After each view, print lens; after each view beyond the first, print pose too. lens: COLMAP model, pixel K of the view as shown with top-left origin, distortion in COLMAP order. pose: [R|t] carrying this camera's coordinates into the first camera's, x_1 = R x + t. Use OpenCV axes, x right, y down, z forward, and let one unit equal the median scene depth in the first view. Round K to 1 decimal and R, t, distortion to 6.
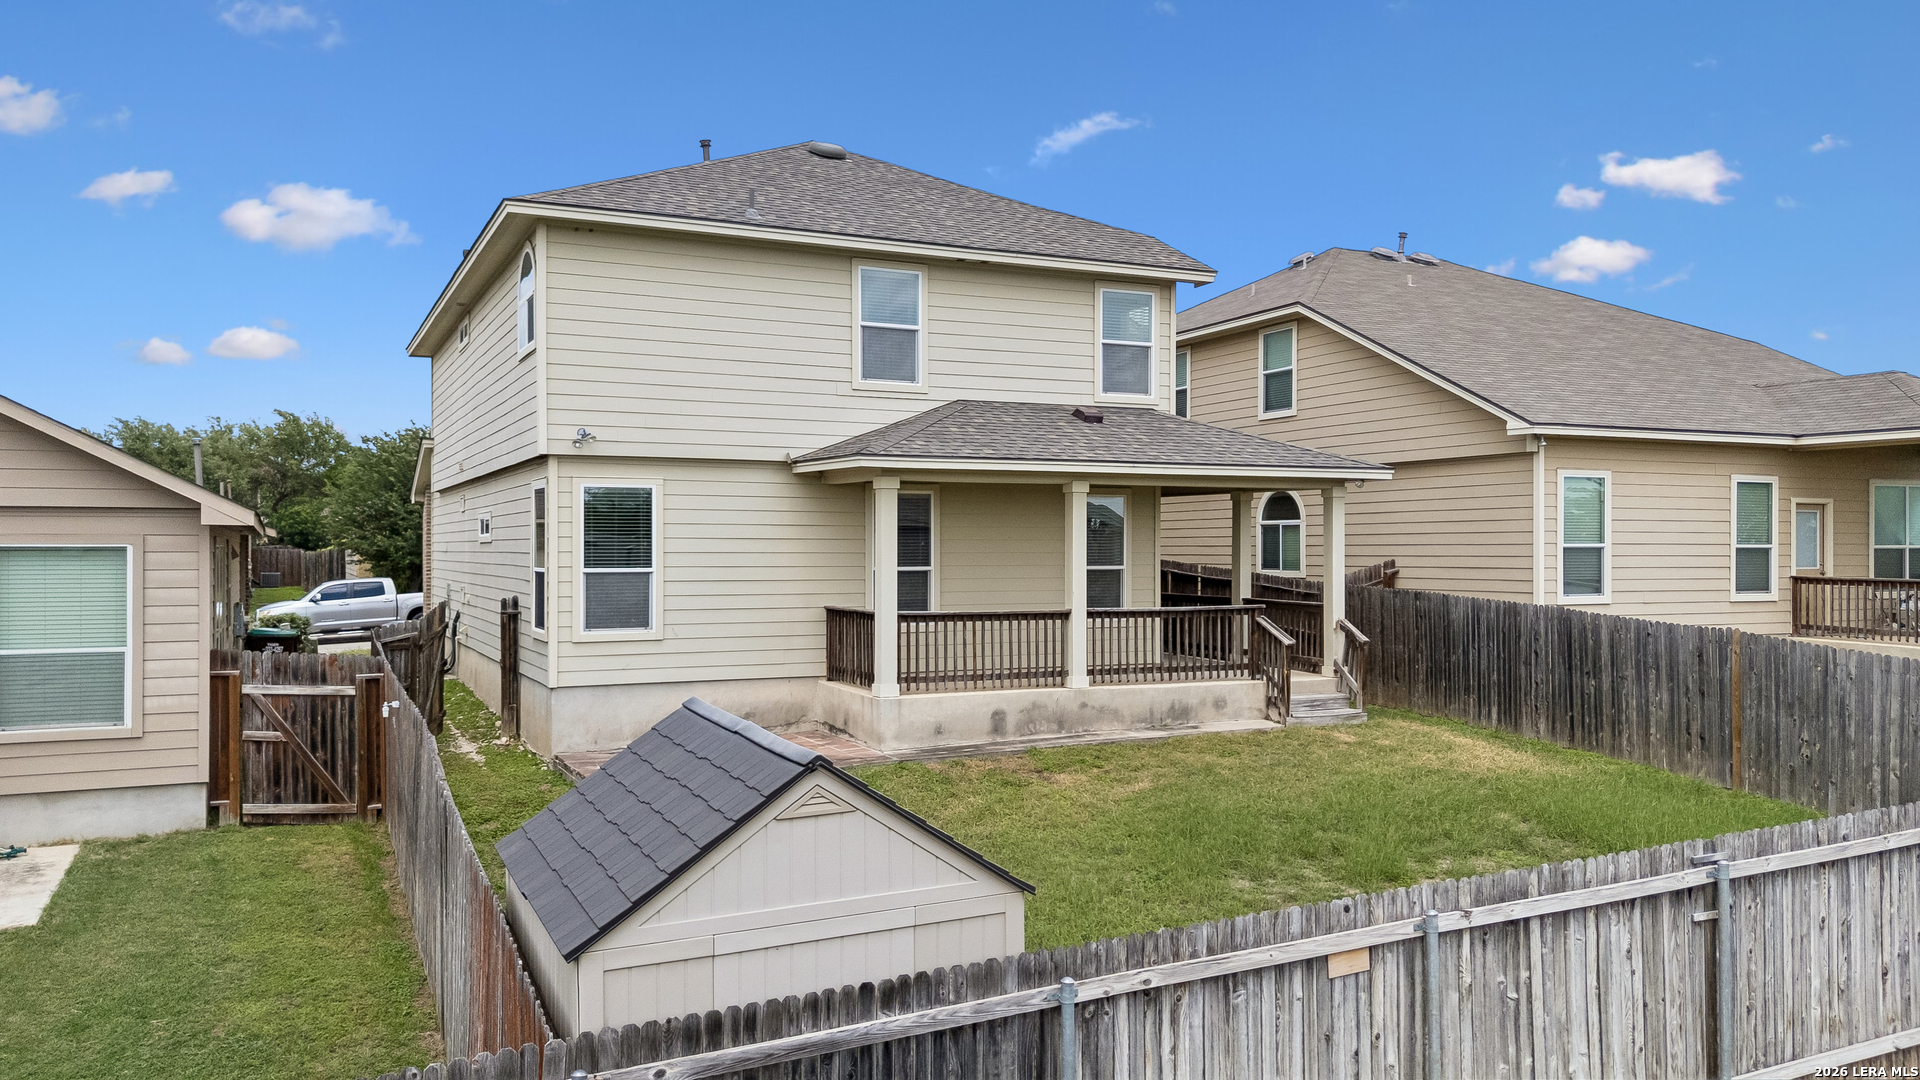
lens RADIAL K [[1432.5, 0, 963.0], [0, 1432.5, 538.9], [0, 0, 1]] dist [0.043823, -0.010941]
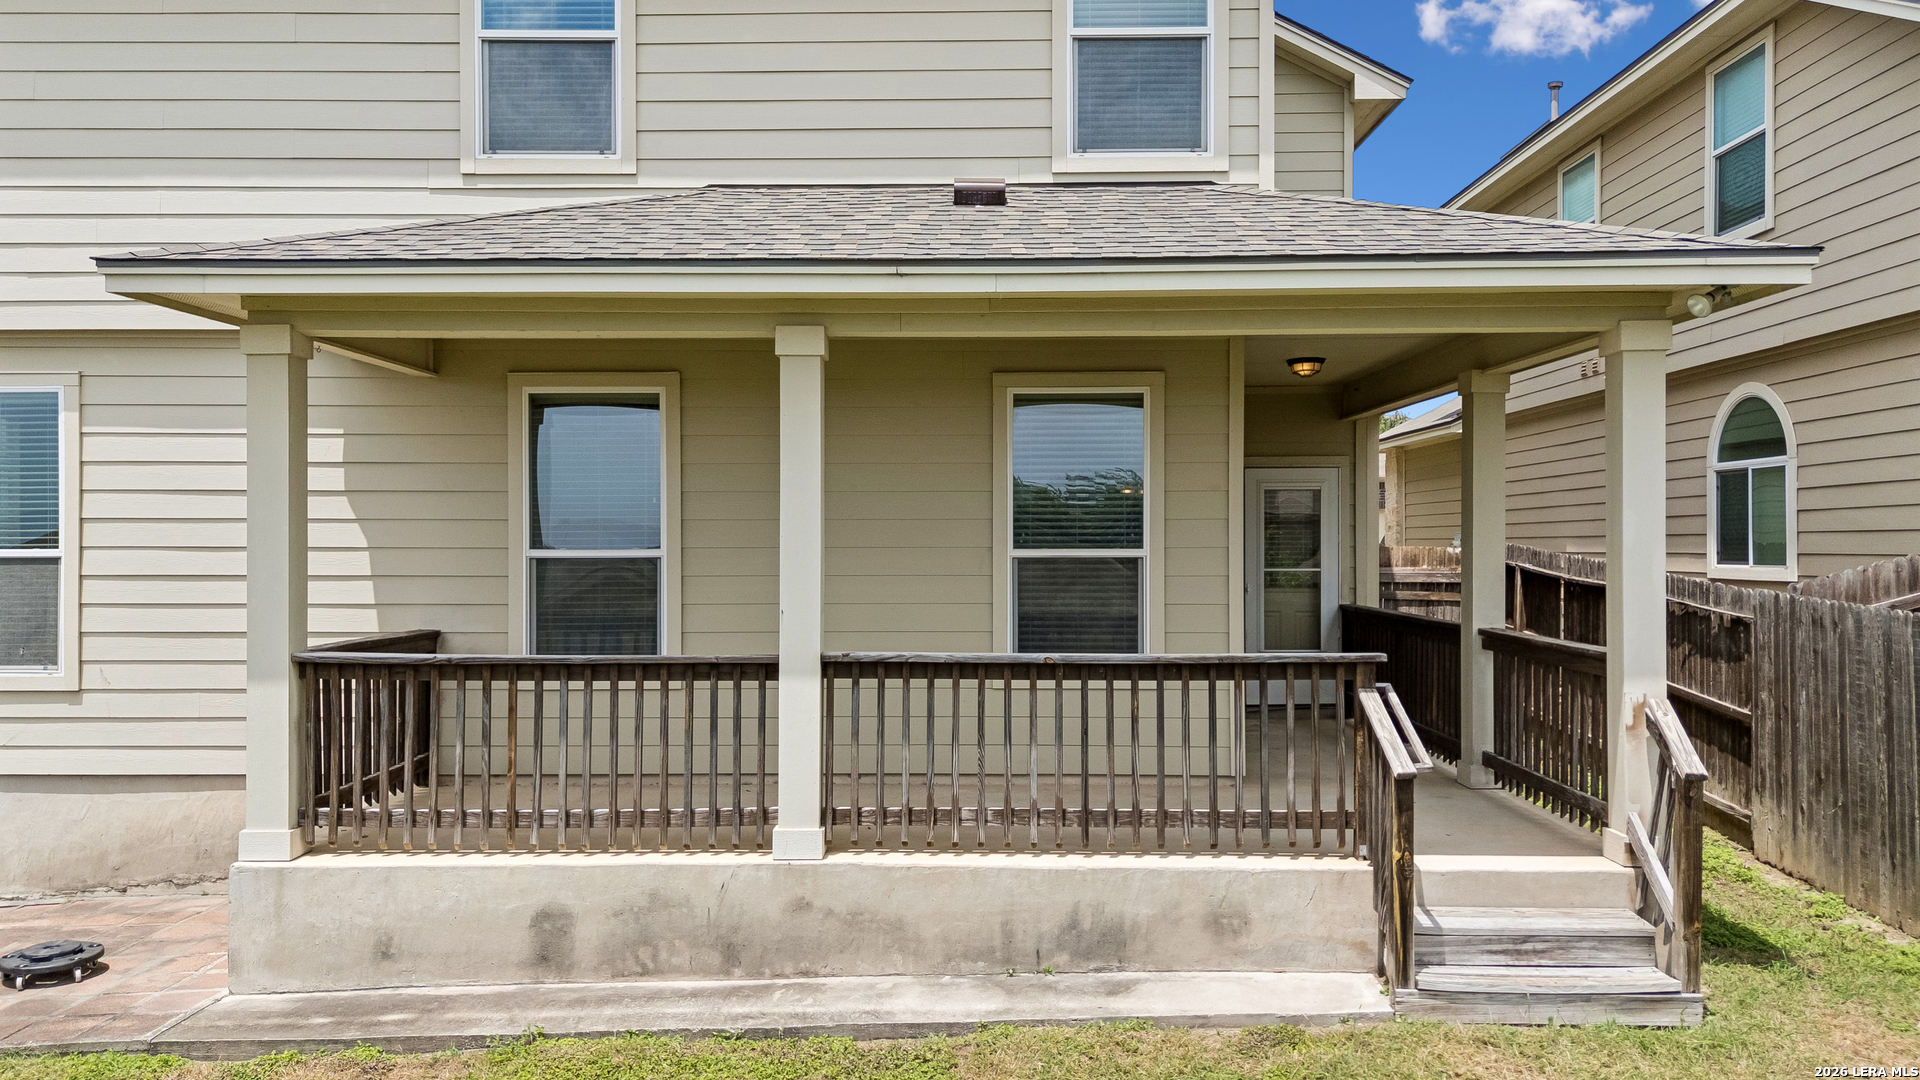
lens RADIAL K [[1432.5, 0, 967.5], [0, 1432.5, 539.8], [0, 0, 1]] dist [0.043823, -0.010941]
pose [[0.897802, -0.003487, -0.440386, 0.284740], [0.004338, 0.999990, 0.000925, 0.017061], [0.440378, -0.002741, 0.897808, 0.650131]]
